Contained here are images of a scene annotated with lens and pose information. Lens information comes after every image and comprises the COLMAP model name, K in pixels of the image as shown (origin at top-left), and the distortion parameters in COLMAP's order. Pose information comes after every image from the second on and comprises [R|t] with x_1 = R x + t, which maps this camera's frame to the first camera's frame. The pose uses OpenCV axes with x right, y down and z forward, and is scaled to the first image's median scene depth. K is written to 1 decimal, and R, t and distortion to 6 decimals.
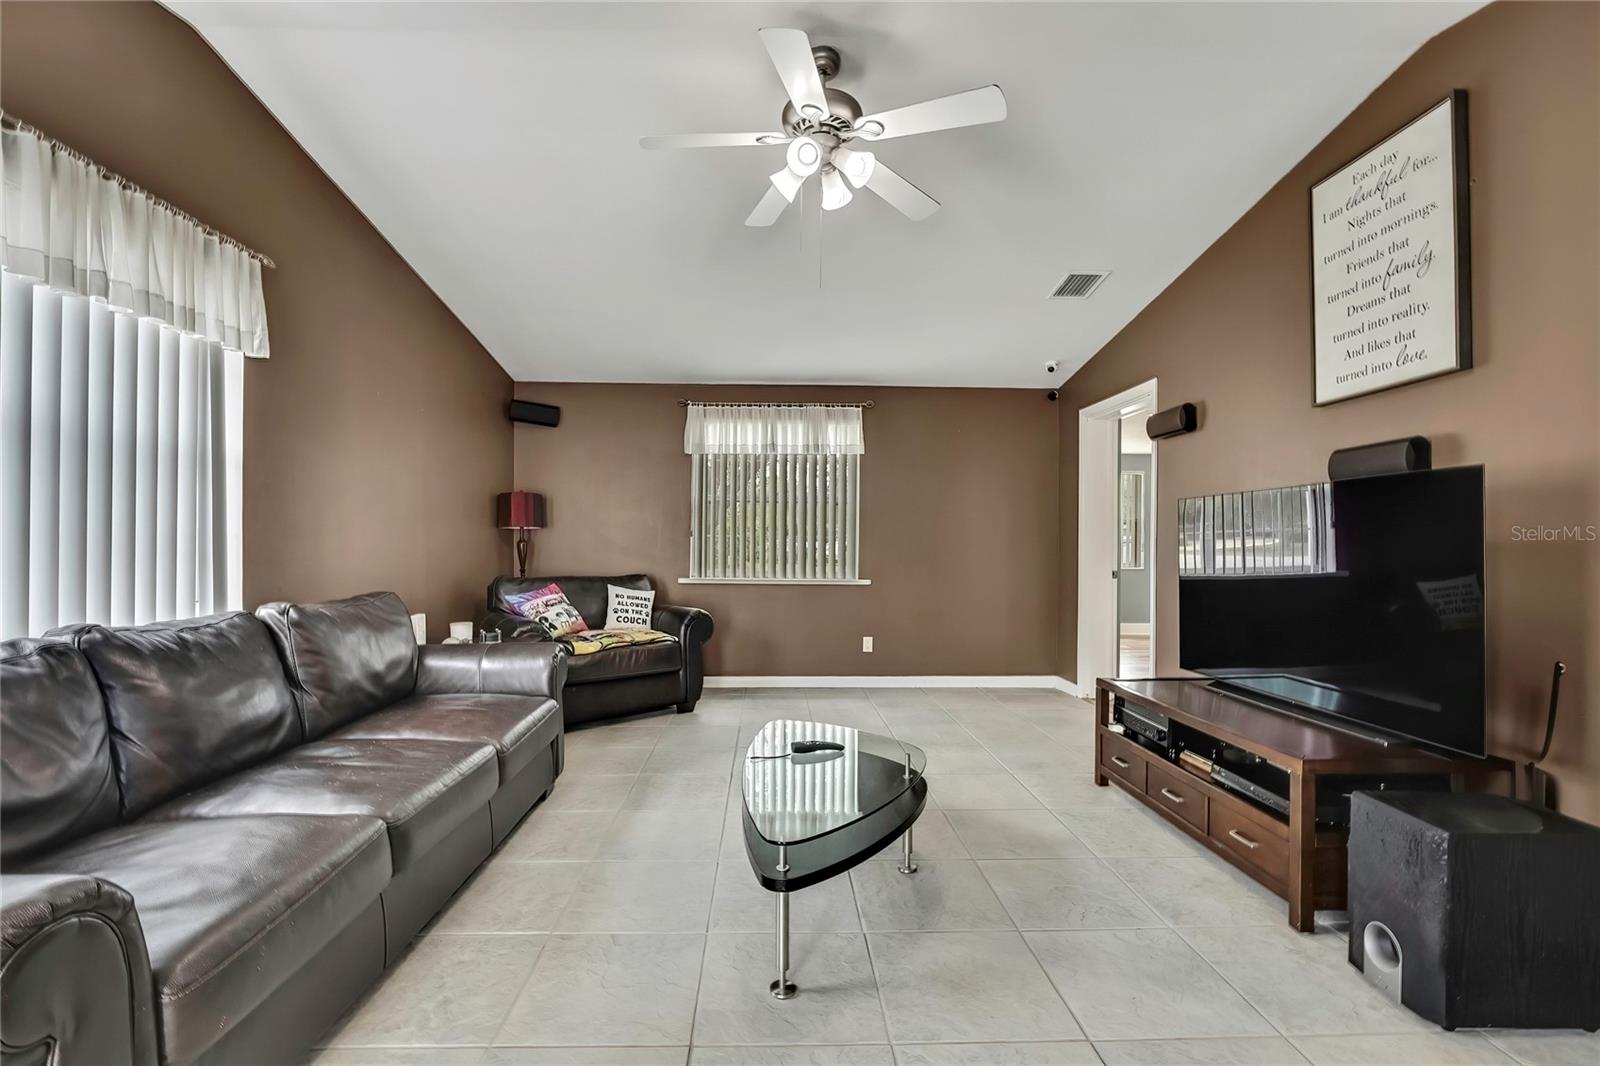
lens RADIAL K [[713.8, 0, 801.4], [0, 713.8, 527.5], [0, 0, 1]] dist [-0.007545, 0.000391]
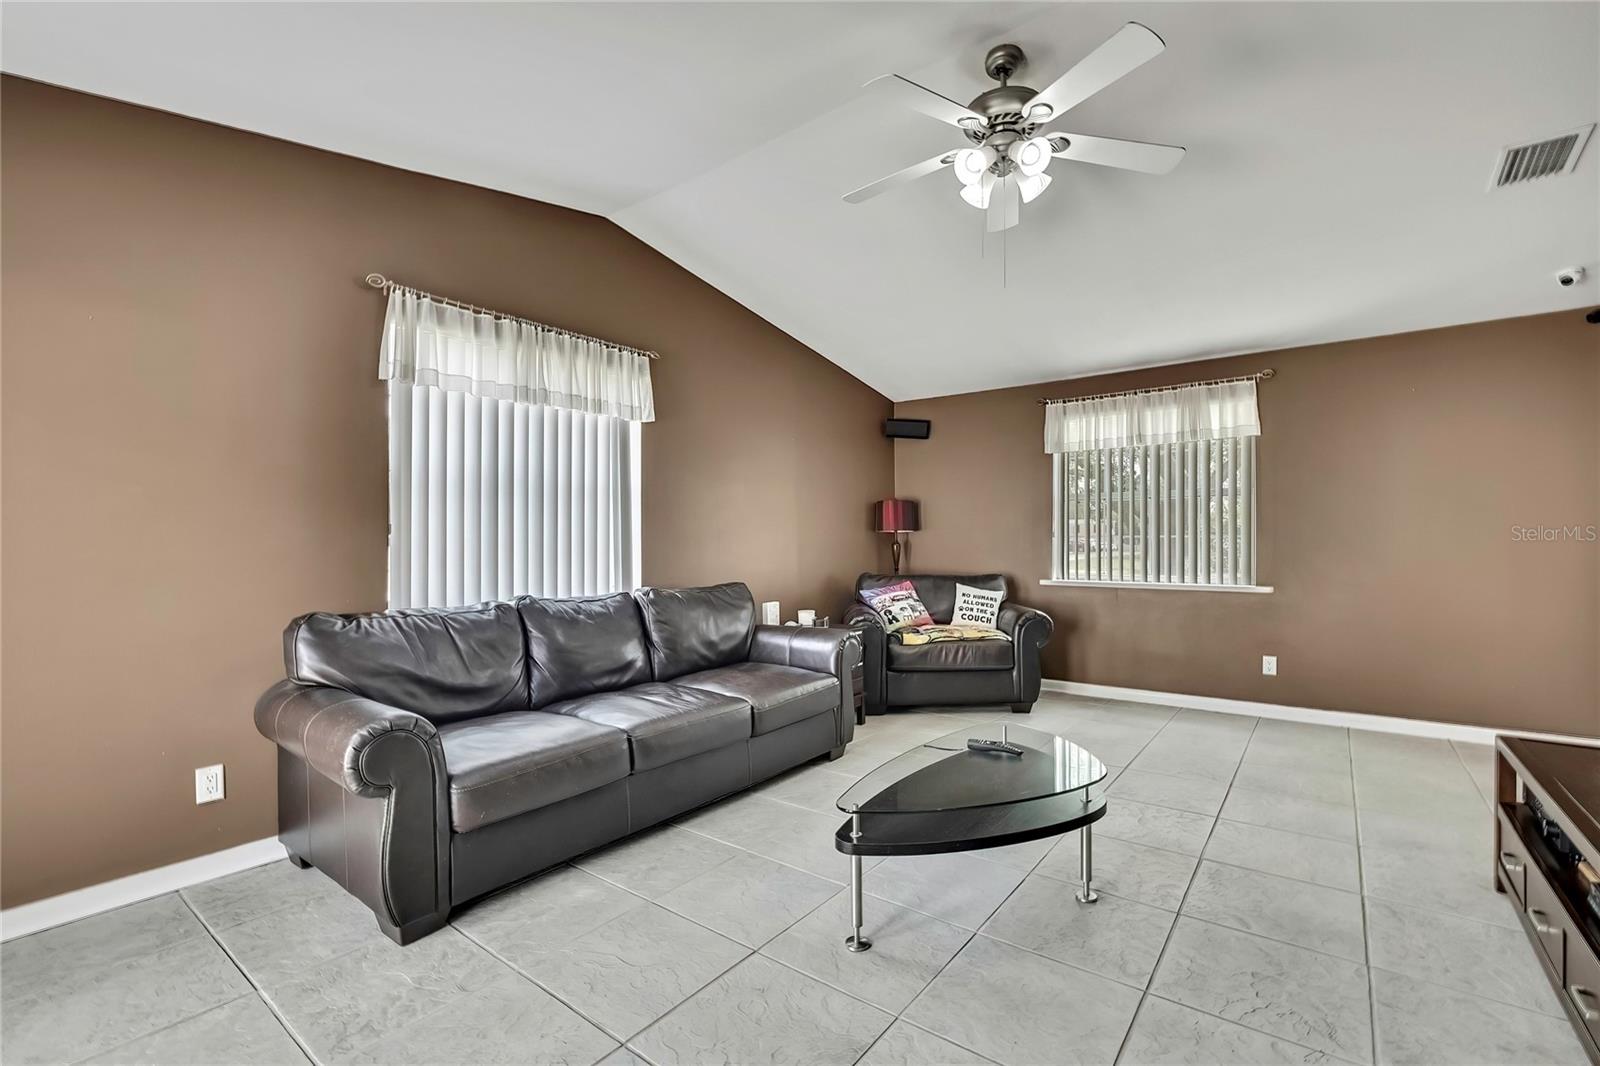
lens RADIAL K [[713.1, 0, 803.0], [0, 713.1, 521.5], [0, 0, 1]] dist [-0.002339, -0.000086]
pose [[0.772601, -0.027721, -0.634286, 0.257063], [0.021189, 0.999616, -0.017878, 0.001230], [0.634538, 0.000373, 0.772891, 0.032332]]
